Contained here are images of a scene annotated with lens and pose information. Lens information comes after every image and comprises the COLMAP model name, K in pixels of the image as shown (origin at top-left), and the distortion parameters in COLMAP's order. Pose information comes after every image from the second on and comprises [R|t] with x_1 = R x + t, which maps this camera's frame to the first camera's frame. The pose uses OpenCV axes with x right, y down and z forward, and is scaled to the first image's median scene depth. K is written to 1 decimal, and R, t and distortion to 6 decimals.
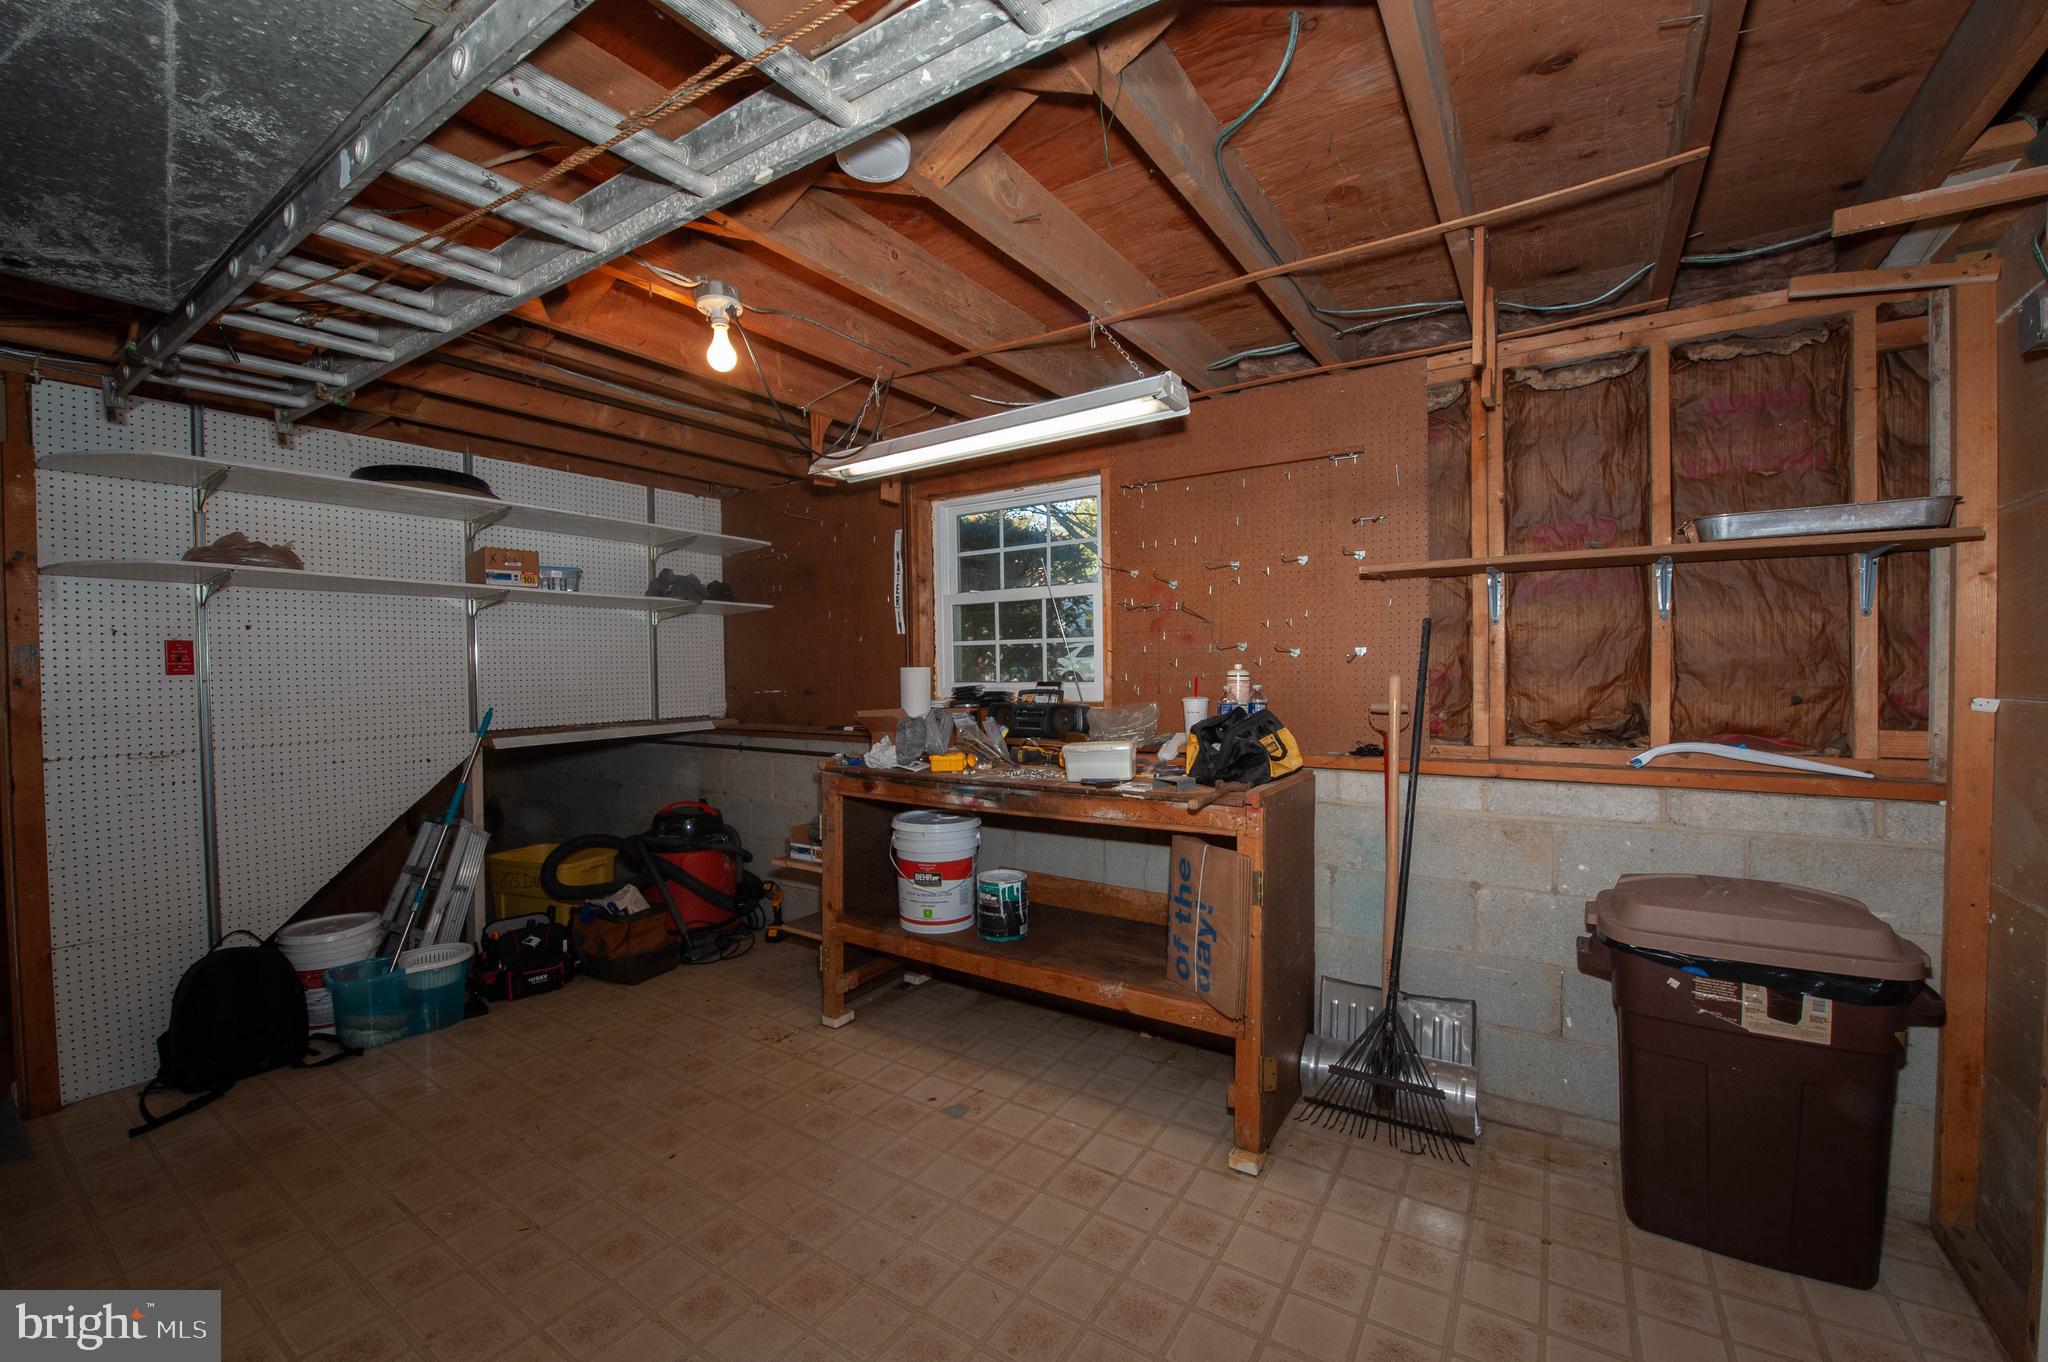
lens RADIAL K [[817.4, 0, 1026.1], [0, 817.4, 680.1], [0, 0, 1]] dist [-0.009605, -0.000232]
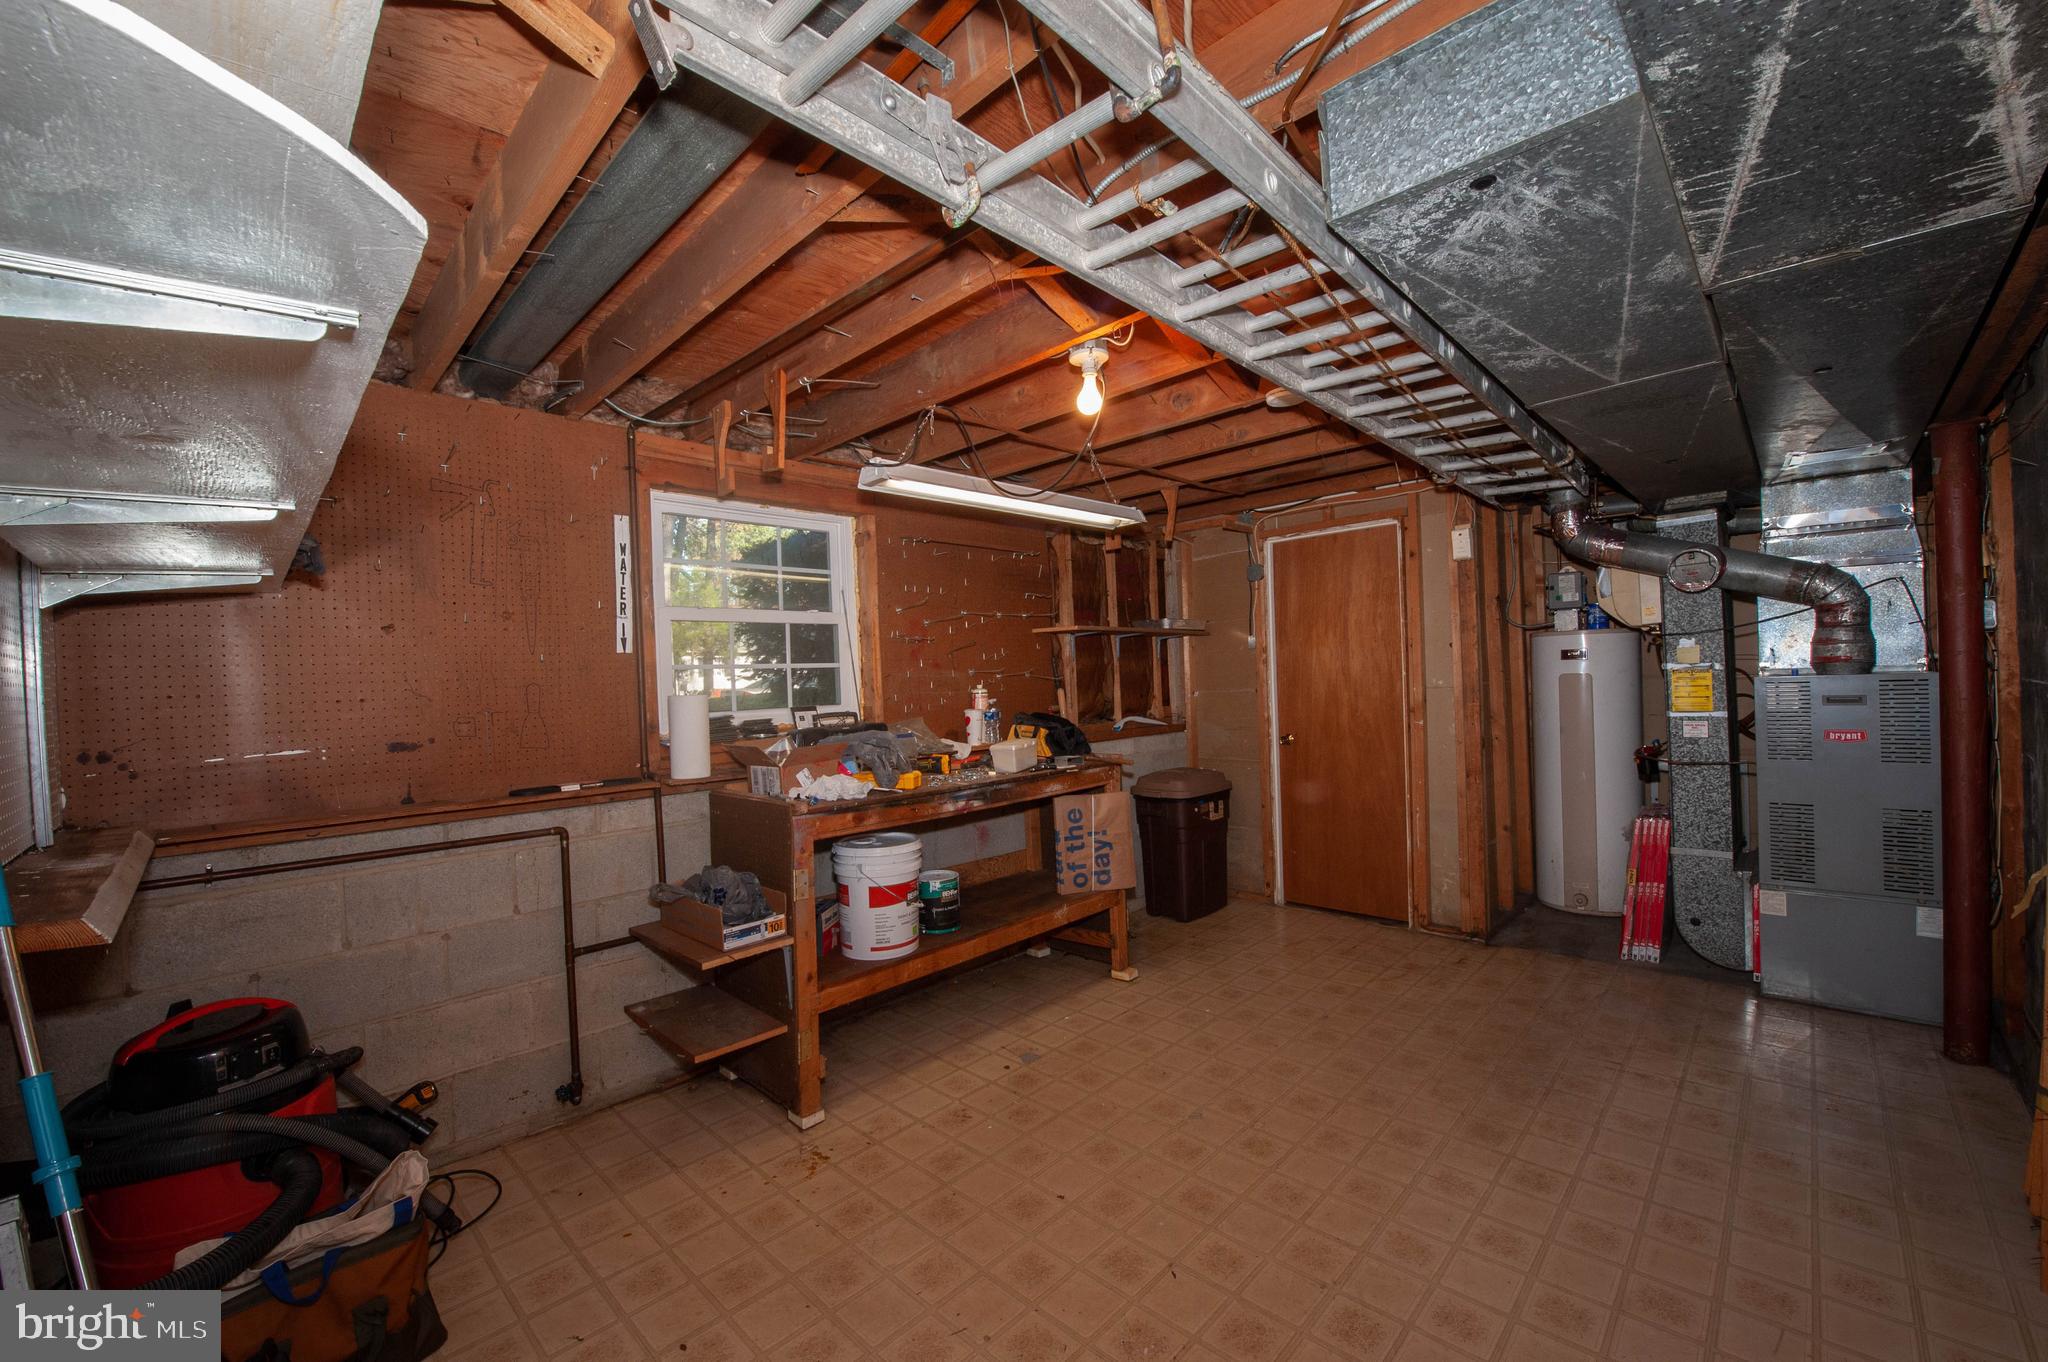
lens RADIAL K [[817.4, 0, 1025.5], [0, 817.4, 686.4], [0, 0, 1]] dist [-0.009605, -0.000232]
pose [[0.178617, 0.001036, 0.983918, -1.163908], [0.050731, 0.998660, -0.010261, 0.001248], [-0.982610, 0.051748, 0.178325, 0.711433]]
